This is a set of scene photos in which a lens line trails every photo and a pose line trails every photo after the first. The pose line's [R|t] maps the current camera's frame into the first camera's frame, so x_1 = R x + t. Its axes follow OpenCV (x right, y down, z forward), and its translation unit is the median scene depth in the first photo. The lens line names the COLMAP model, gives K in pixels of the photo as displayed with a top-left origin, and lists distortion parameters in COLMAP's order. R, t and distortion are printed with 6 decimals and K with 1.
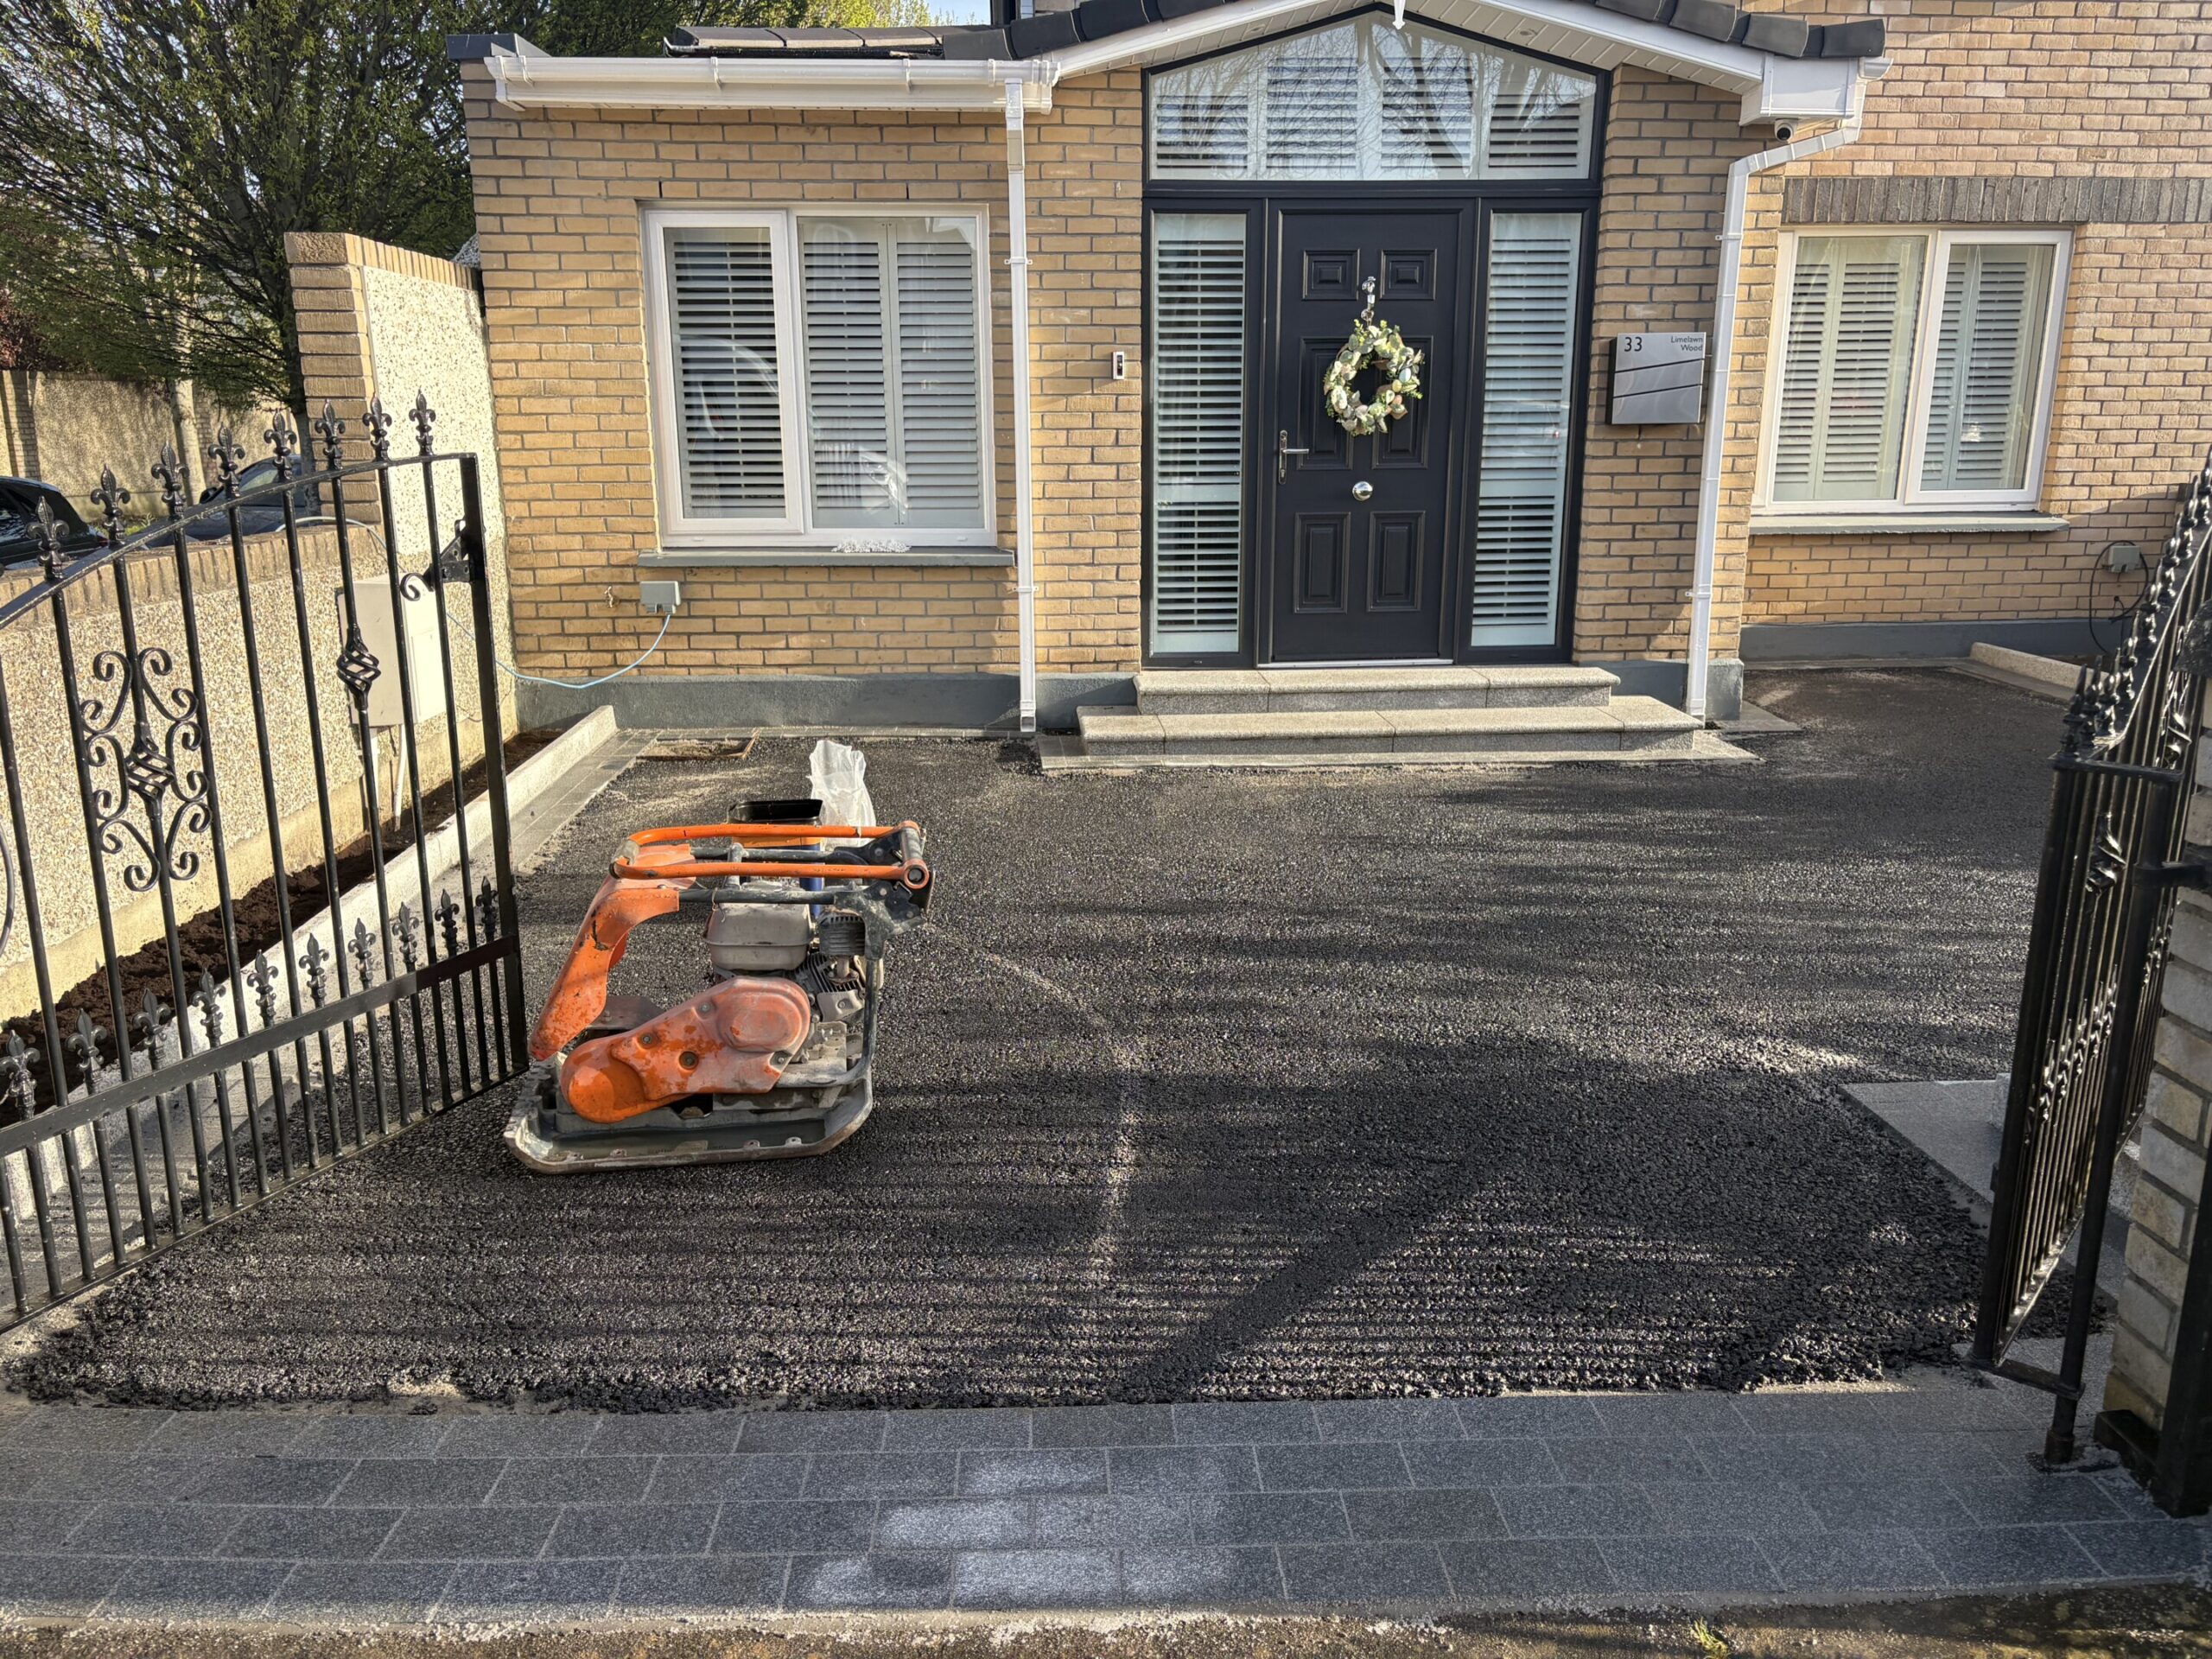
lens RADIAL K [[1671.3, 0, 1116.4], [0, 1671.3, 845.0], [0, 0, 1]] dist [0.051166, -0.052116]
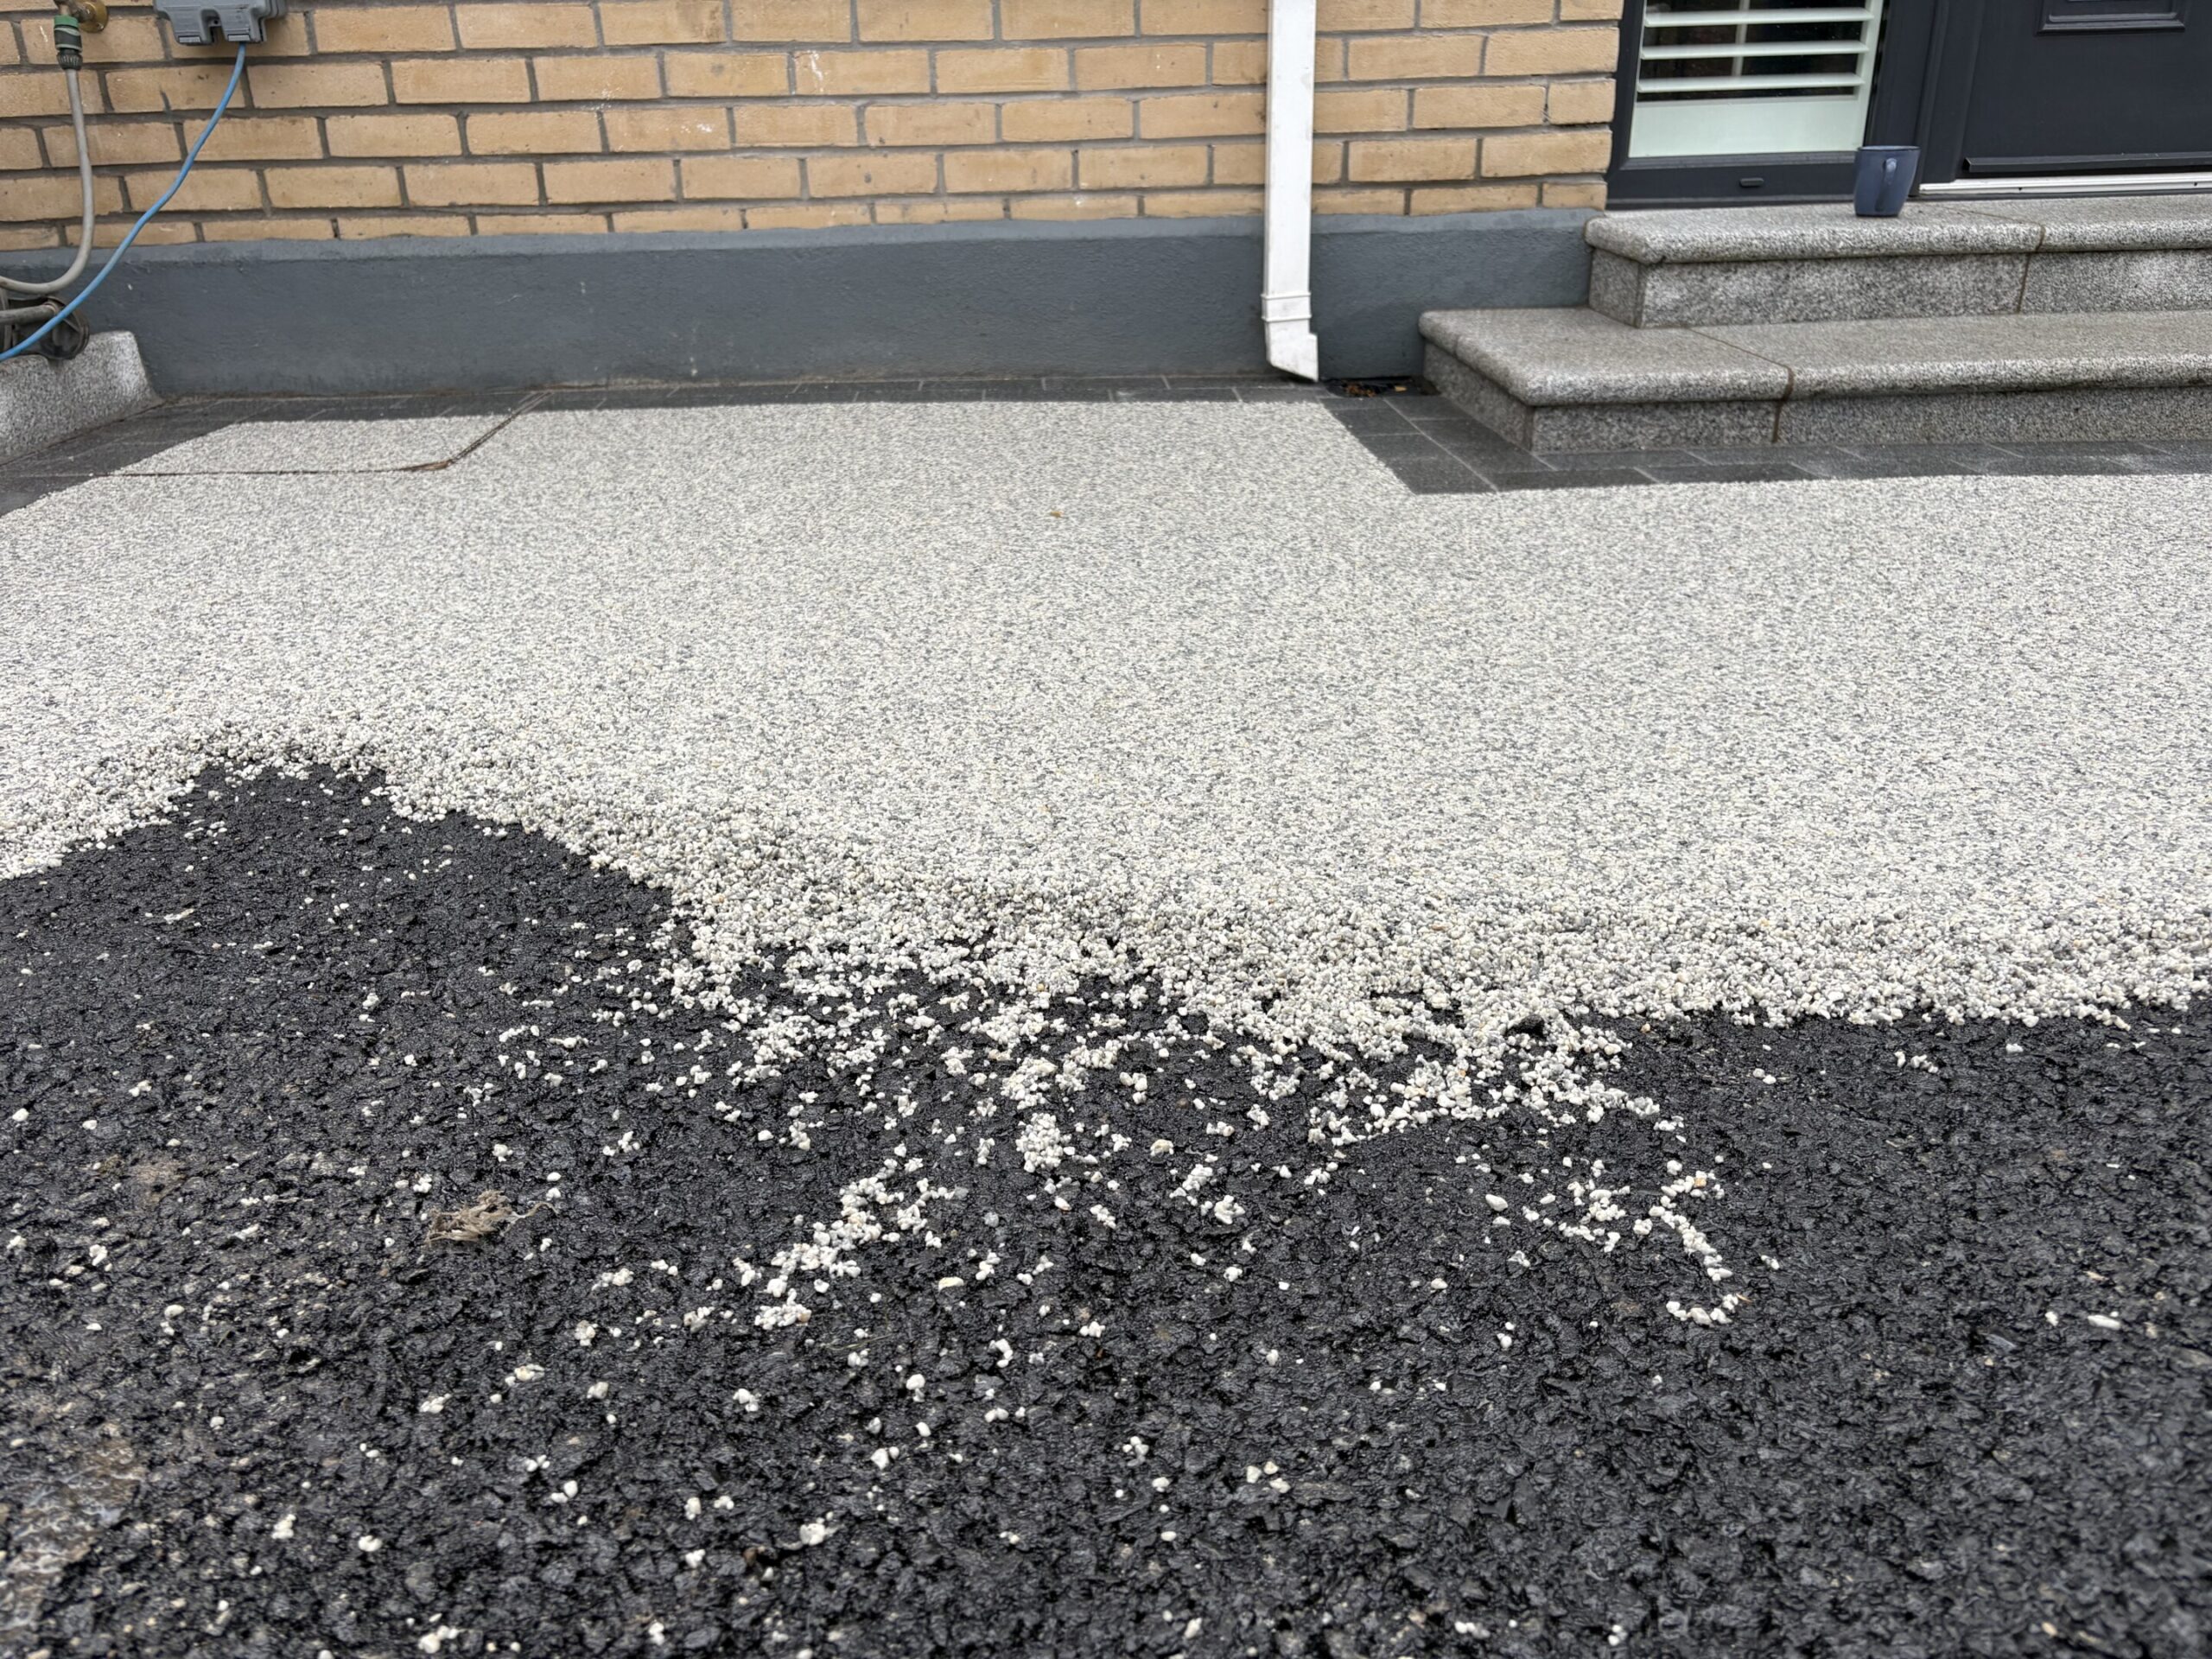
lens RADIAL K [[1671.3, 0, 1092.4], [0, 1671.3, 838.2], [0, 0, 1]] dist [0.051166, -0.052116]
pose [[0.999326, -0.004810, -0.036393, -0.082016], [0.010821, 0.985928, 0.166817, -0.033628], [0.035079, -0.167098, 0.985316, 0.628956]]
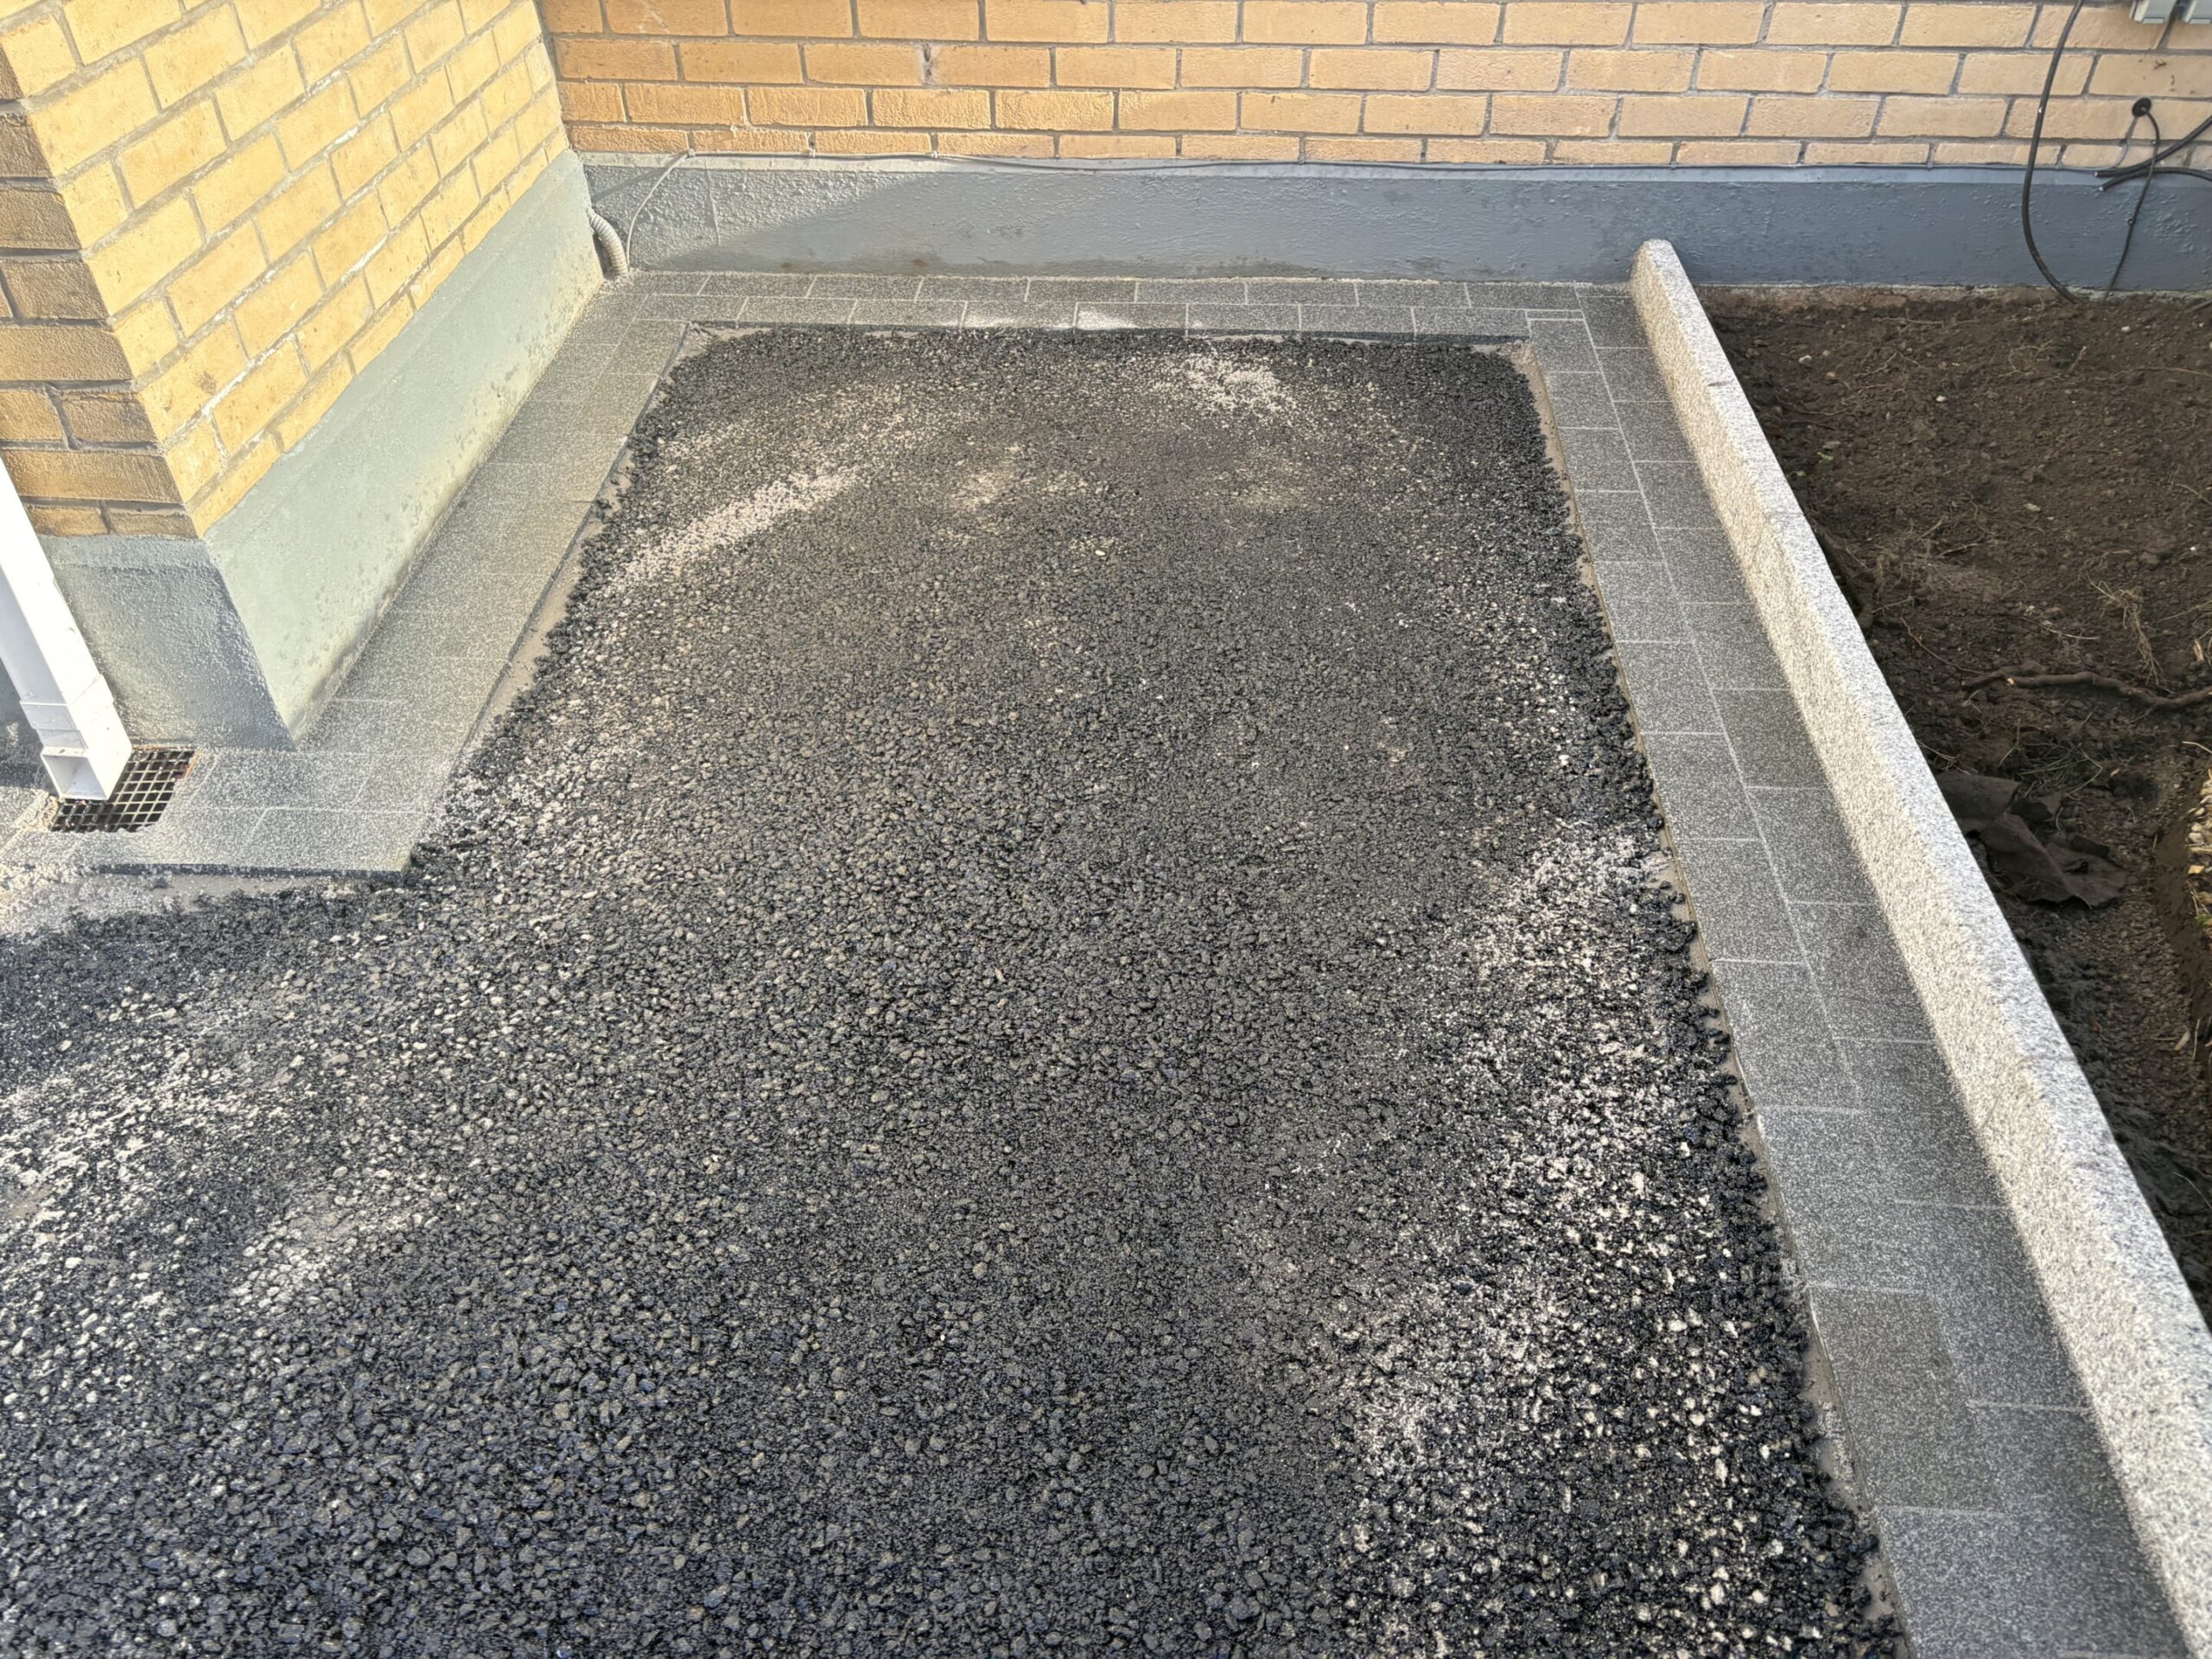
lens RADIAL K [[1671.3, 0, 1122.3], [0, 1671.3, 821.4], [0, 0, 1]] dist [0.051166, -0.052116]
pose [[0.993101, 0.074719, -0.090379, 0.546945], [-0.028778, 0.902440, 0.429853, -0.190417], [0.113680, -0.424286, 0.898364, 0.797718]]
